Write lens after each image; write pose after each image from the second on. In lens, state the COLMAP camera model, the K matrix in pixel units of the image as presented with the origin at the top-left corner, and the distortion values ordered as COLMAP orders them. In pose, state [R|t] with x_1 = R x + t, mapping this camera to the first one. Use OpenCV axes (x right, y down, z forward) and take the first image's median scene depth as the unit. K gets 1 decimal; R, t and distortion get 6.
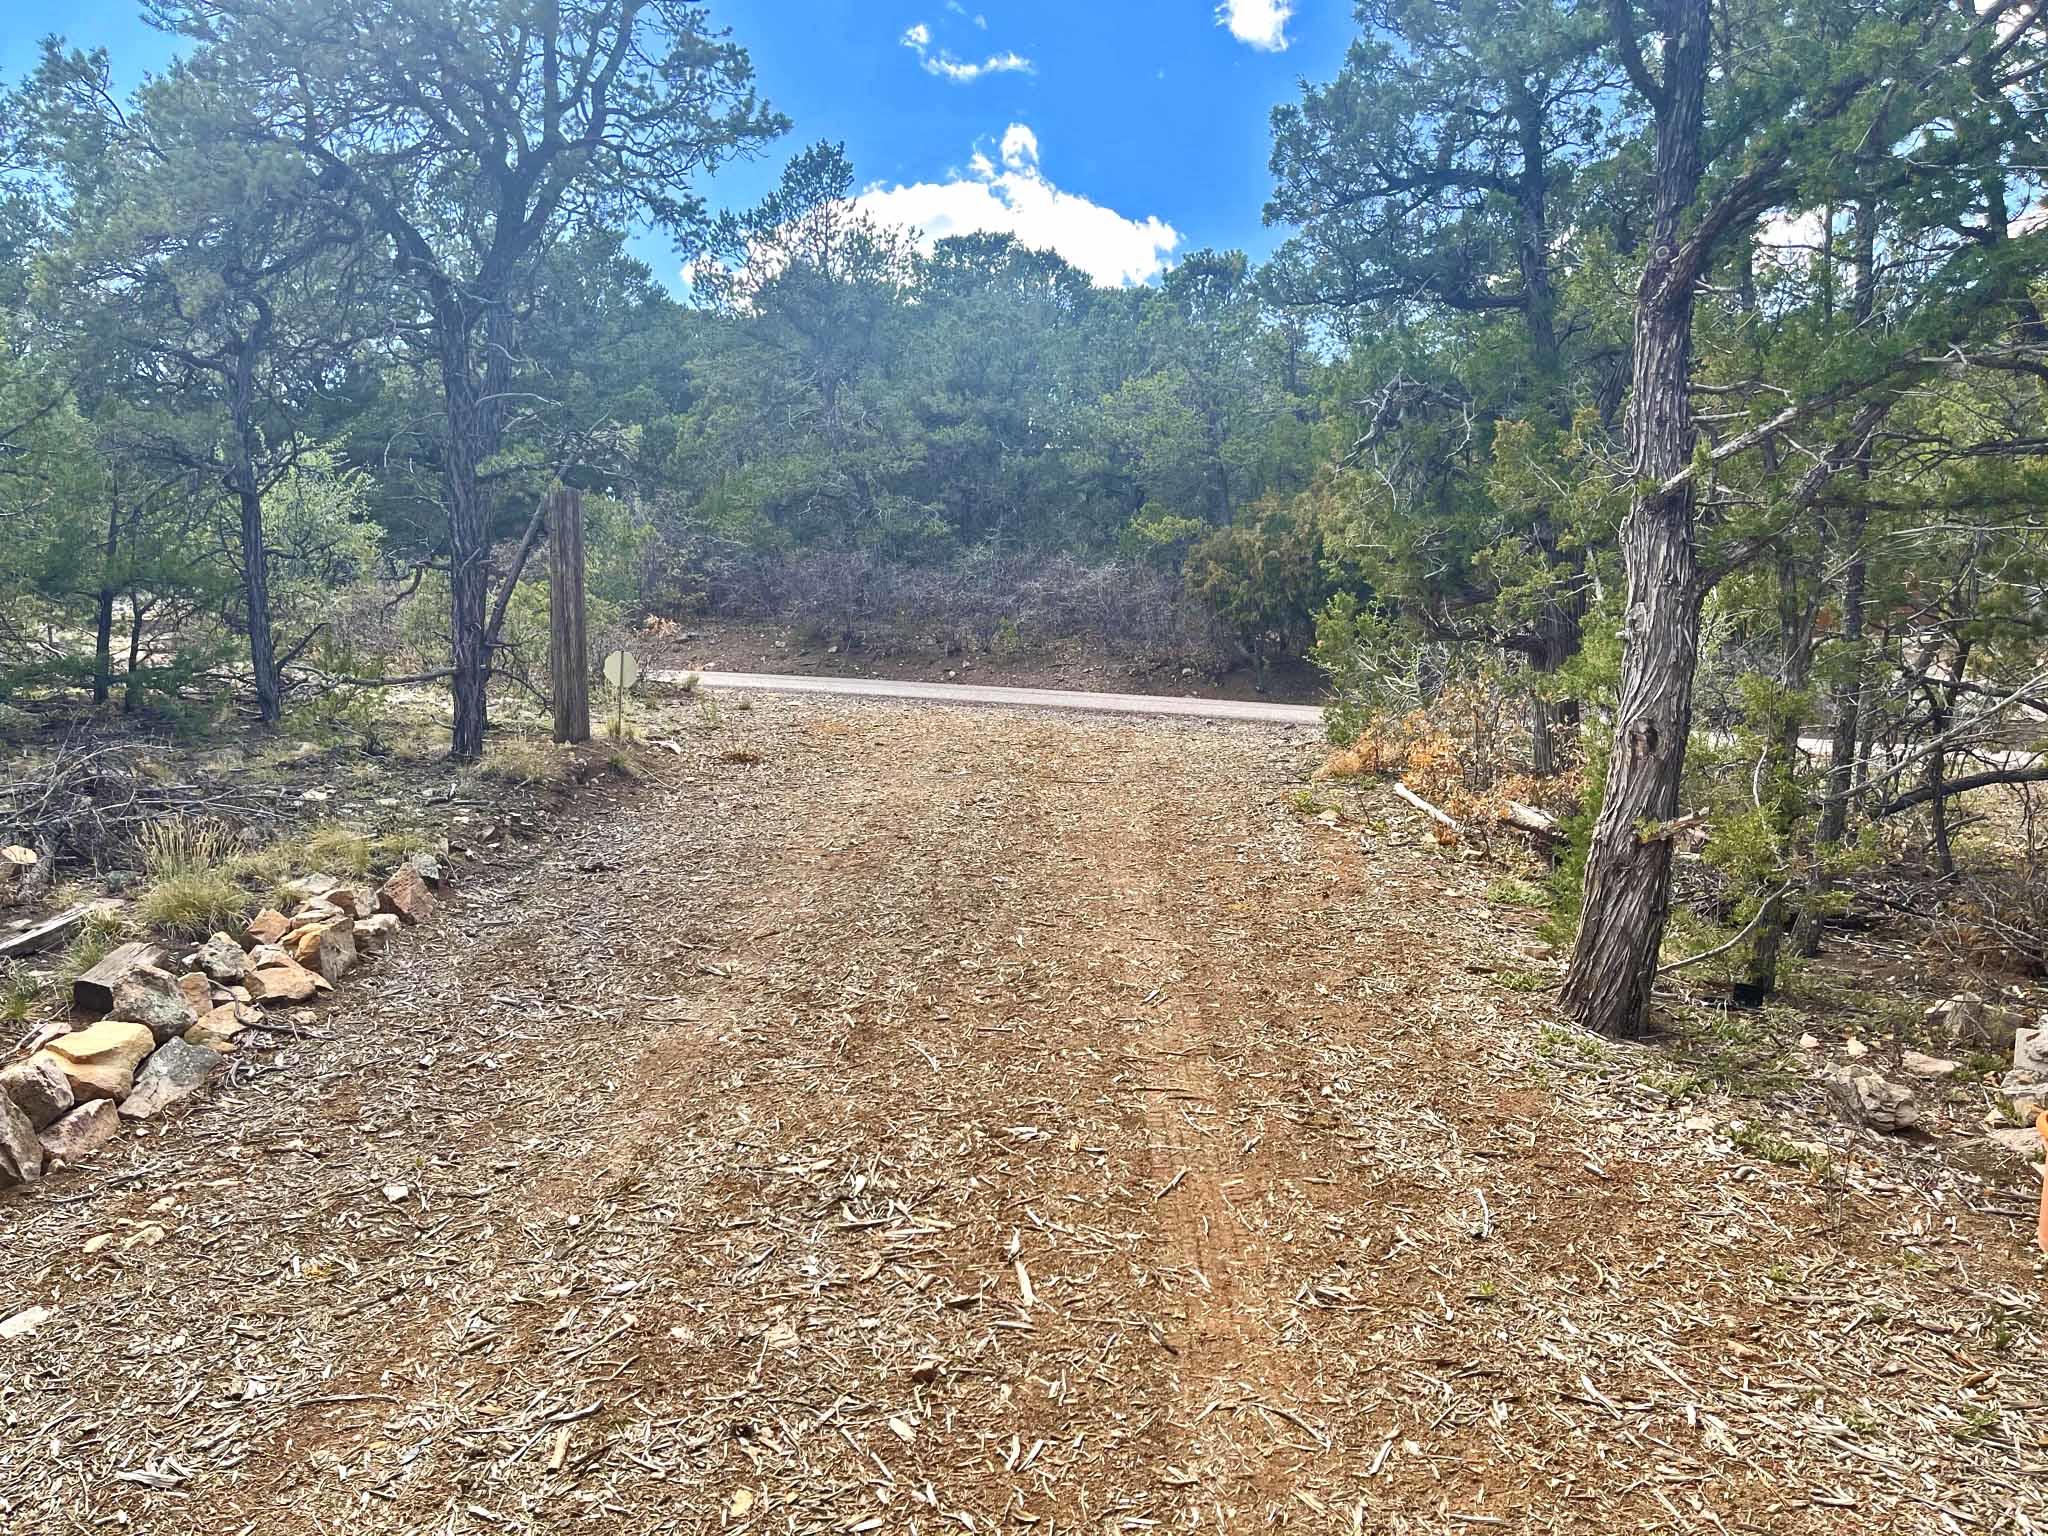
lens RADIAL K [[1573.7, 0, 1023.1], [0, 1573.7, 767.0], [0, 0, 1]] dist [0.042717, -0.034310]
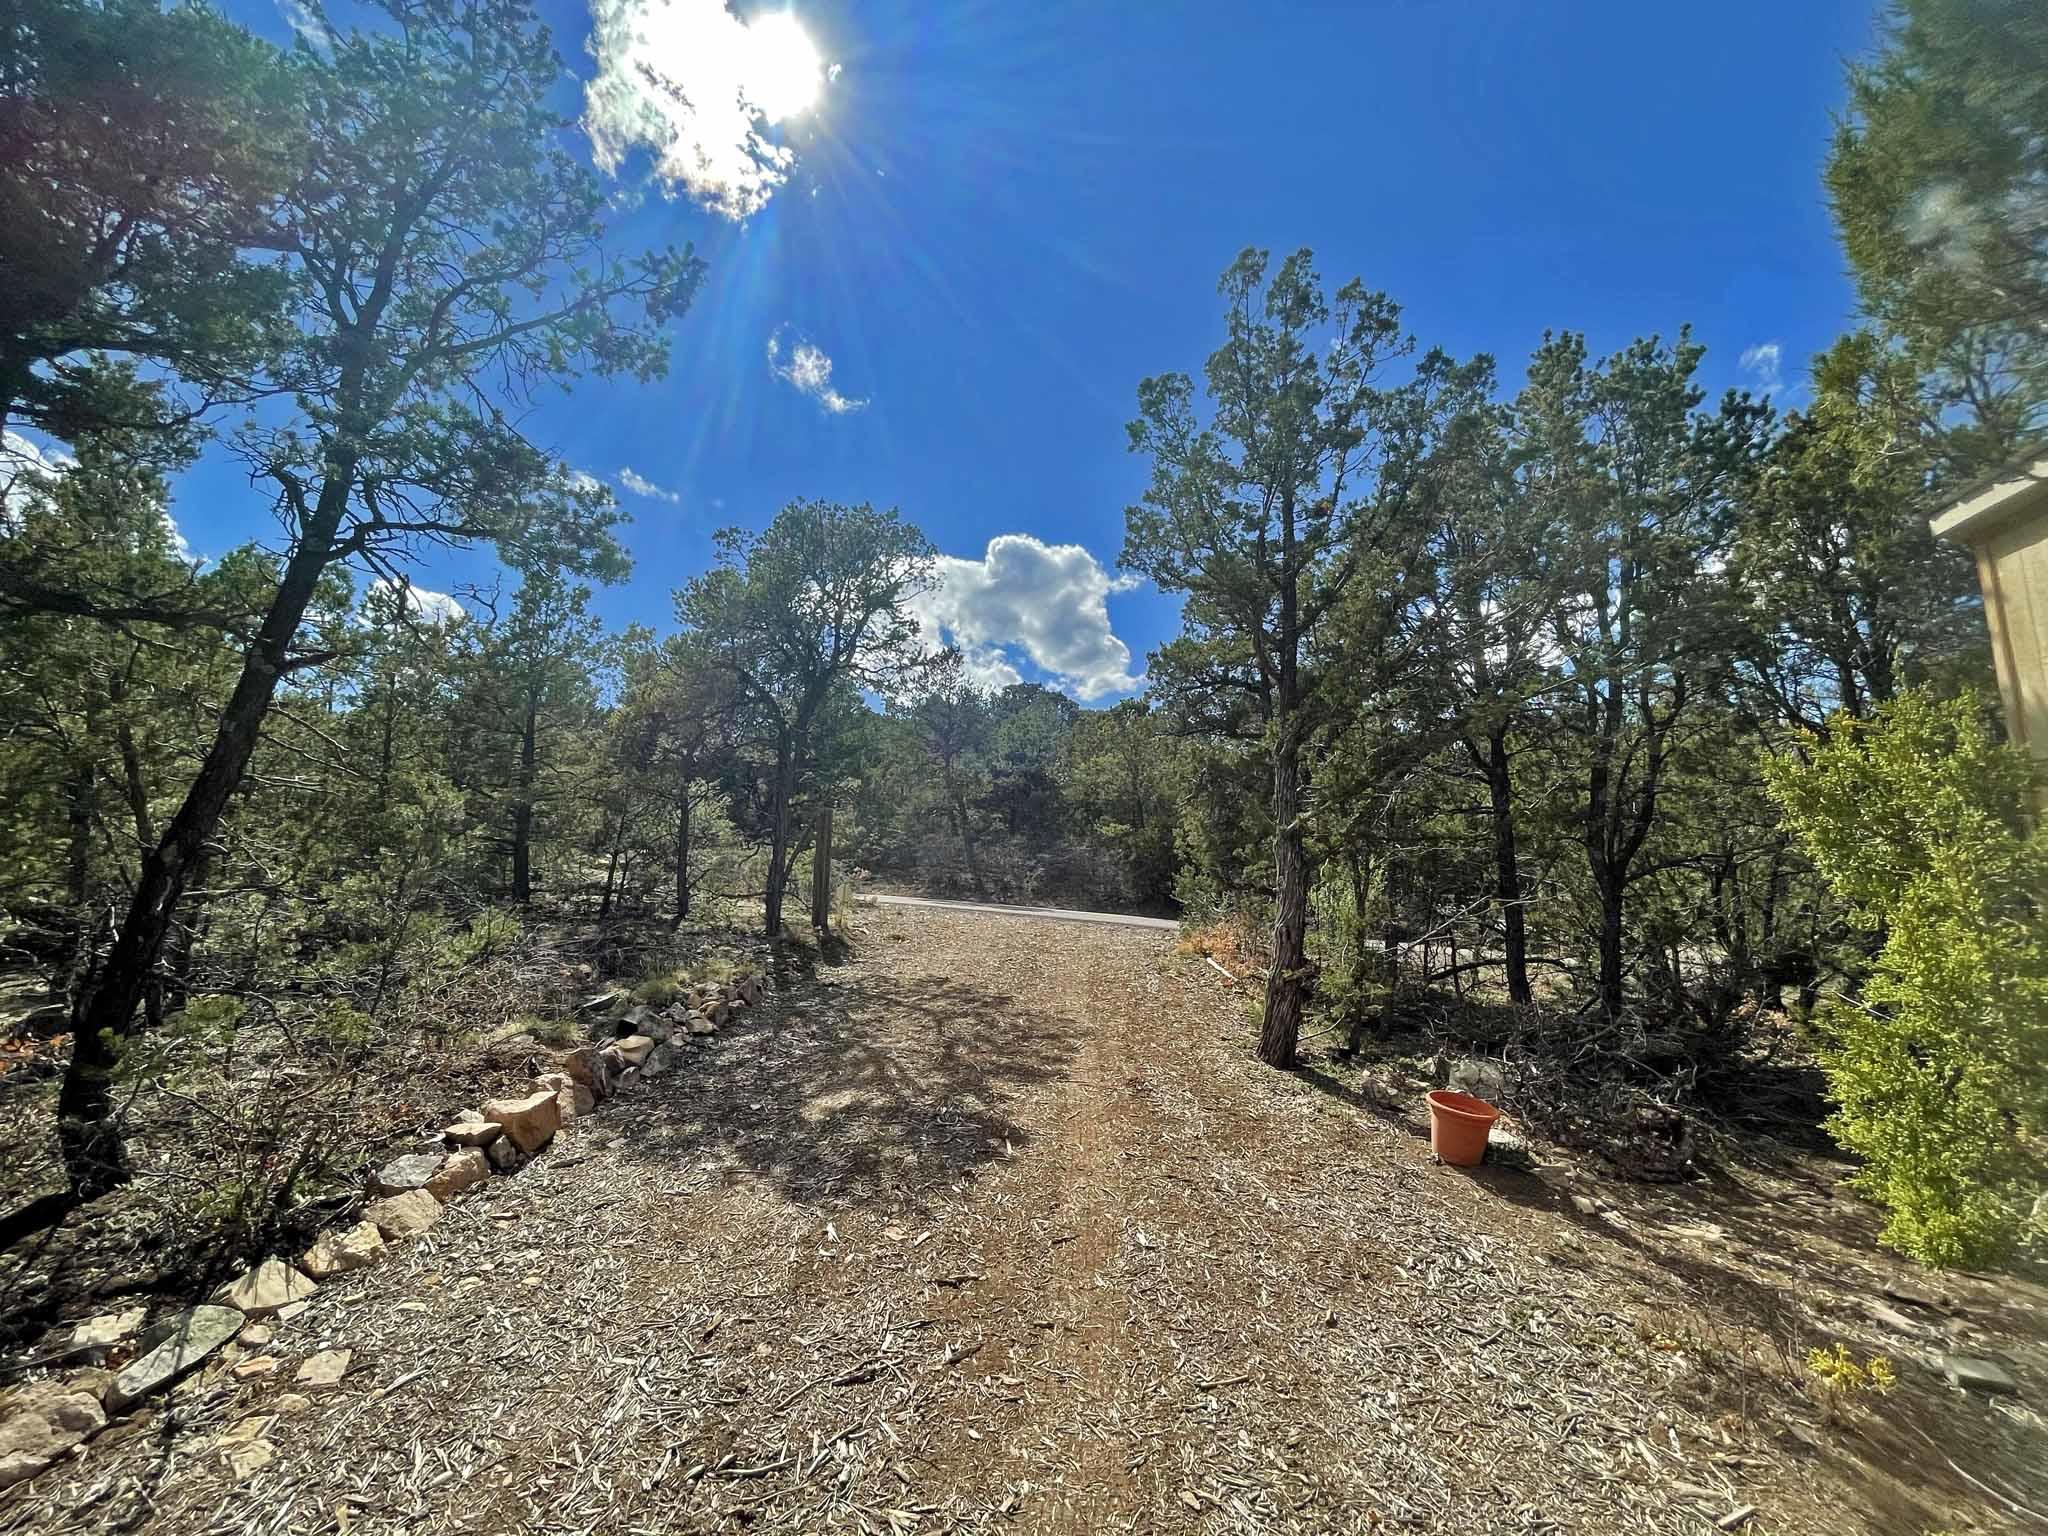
lens RADIAL K [[840.1, 0, 1020.1], [0, 840.1, 770.7], [0, 0, 1]] dist [-0.000446, 0.001823]
pose [[0.999237, 0.021826, -0.032374, 0.016981], [-0.028186, 0.977019, -0.211283, 0.009903], [0.027019, 0.212034, 0.976889, -0.145734]]
